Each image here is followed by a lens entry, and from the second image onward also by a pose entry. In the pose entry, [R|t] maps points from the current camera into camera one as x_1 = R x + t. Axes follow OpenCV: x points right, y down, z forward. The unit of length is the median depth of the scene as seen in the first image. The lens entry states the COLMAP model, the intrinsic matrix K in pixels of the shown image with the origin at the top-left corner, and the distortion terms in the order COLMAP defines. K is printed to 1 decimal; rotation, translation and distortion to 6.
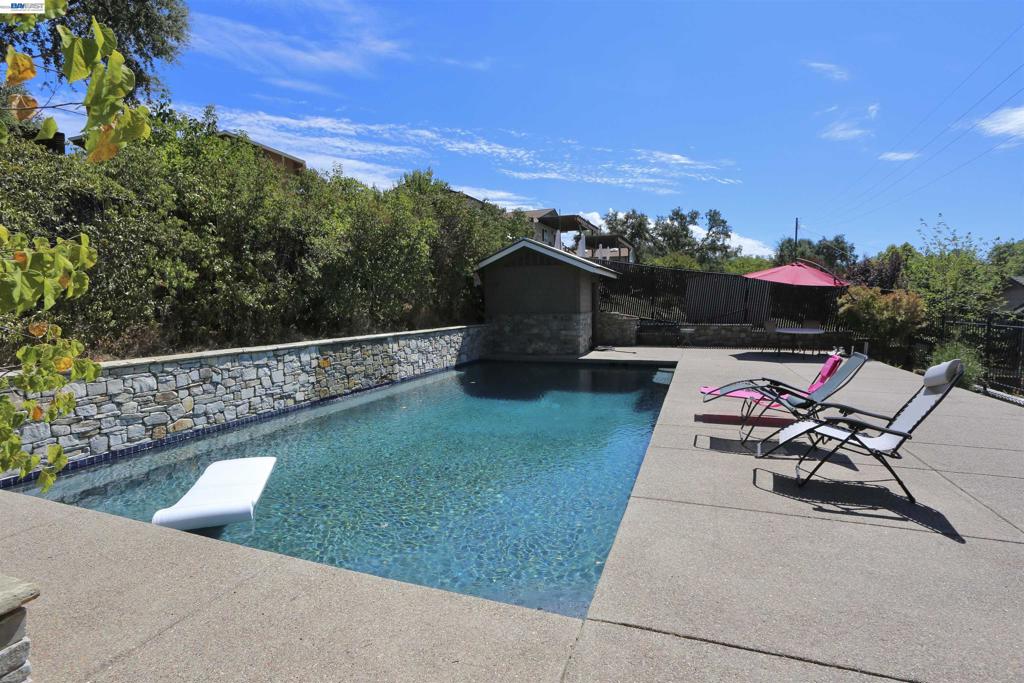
lens RADIAL K [[501.6, 0, 512.0], [0, 501.6, 341.5], [0, 0, 1]] dist [-0.033475, 0.000909]
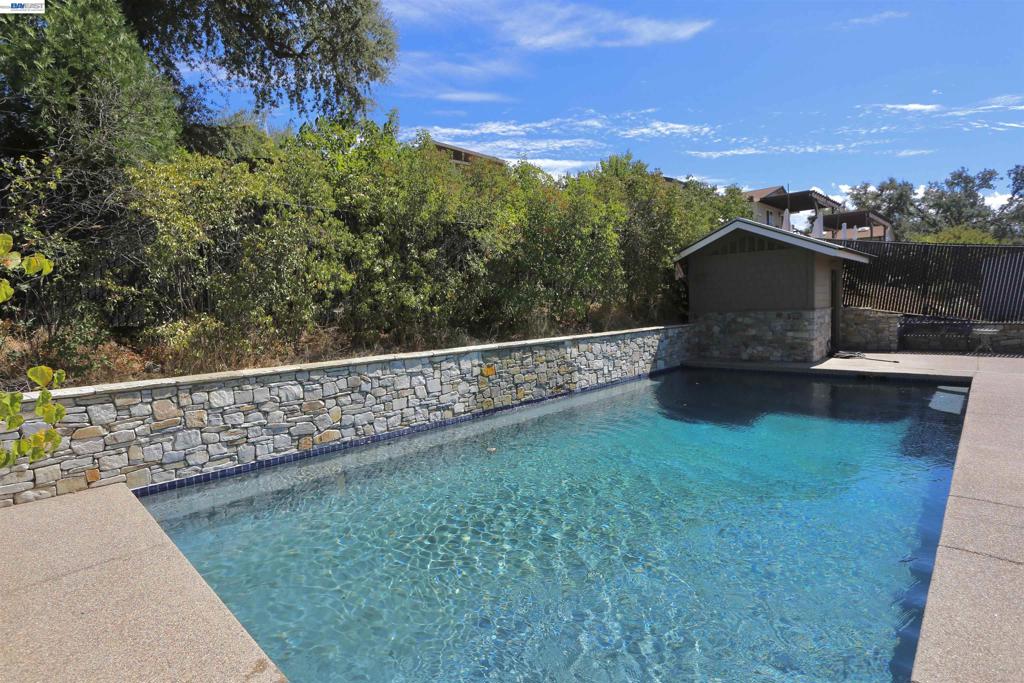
lens RADIAL K [[509.8, 0, 524.3], [0, 509.8, 339.8], [0, 0, 1]] dist [-0.064298, 0.033915]
pose [[0.923258, 0.005914, -0.384134, 0.024646], [-0.005635, 0.999982, 0.001852, -0.010636], [0.384139, 0.000455, 0.923275, 0.141856]]
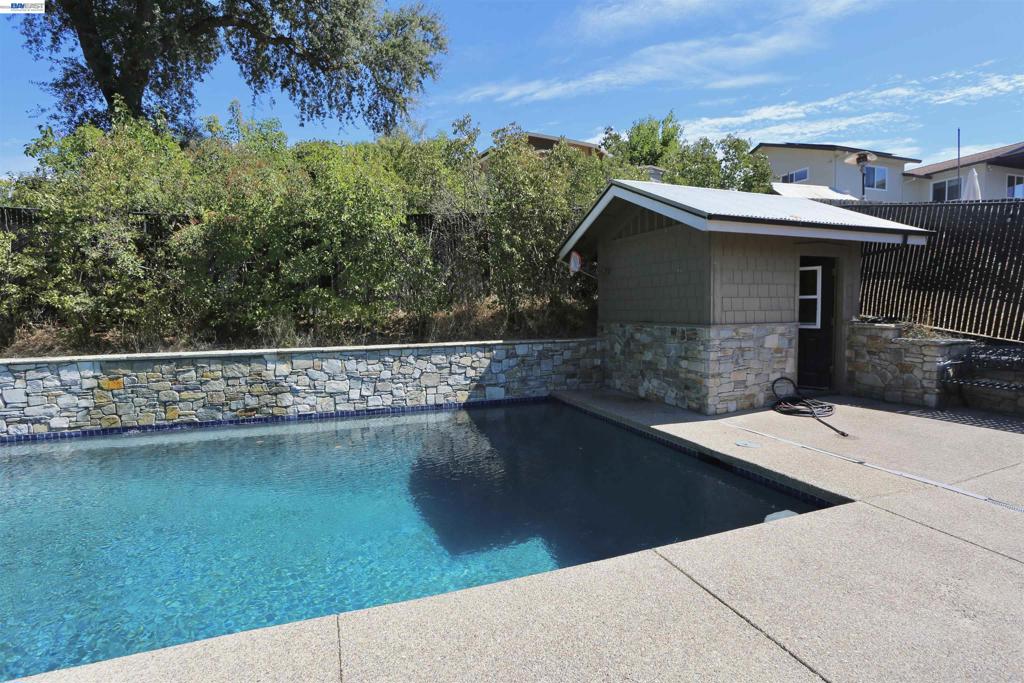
lens RADIAL K [[493.5, 0, 526.8], [0, 493.5, 344.7], [0, 0, 1]] dist [-0.065626, 0.023153]
pose [[0.657026, 0.058222, -0.751616, 0.466552], [-0.050852, 0.998165, 0.032868, -0.058213], [0.752151, 0.016626, 0.658781, 0.763026]]
